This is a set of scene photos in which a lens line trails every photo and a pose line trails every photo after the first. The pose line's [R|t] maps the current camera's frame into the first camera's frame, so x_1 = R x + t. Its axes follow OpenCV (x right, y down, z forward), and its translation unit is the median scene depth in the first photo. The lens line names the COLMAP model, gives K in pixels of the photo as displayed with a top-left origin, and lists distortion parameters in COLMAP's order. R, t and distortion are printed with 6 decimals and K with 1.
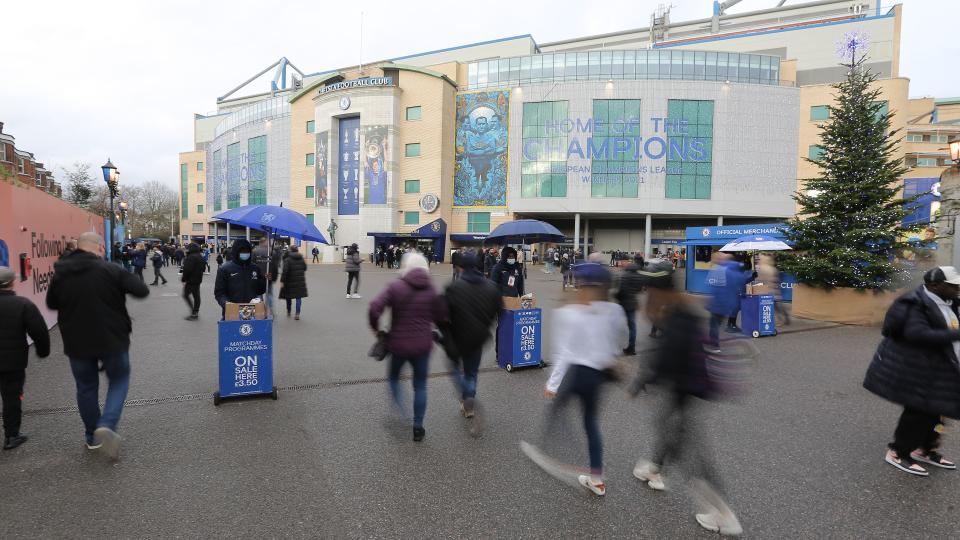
lens RADIAL K [[610.6, 0, 480.0], [0, 610.6, 270.0], [0, 0, 1]] dist [-0.081776, 0.001152]
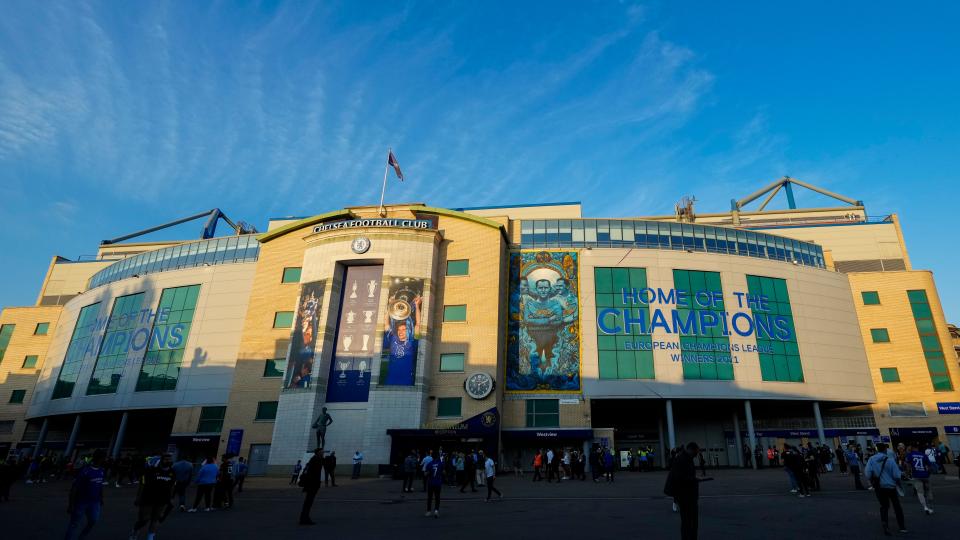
lens RADIAL K [[458.4, 0, 480.0], [0, 458.4, 270.0], [0, 0, 1]] dist [-0.018233, 0.000228]
pose [[0.913469, 0.122334, 0.388084, -0.313615], [0.044270, 0.918197, -0.393643, -0.021875], [-0.404493, 0.376761, 0.833328, 0.500686]]
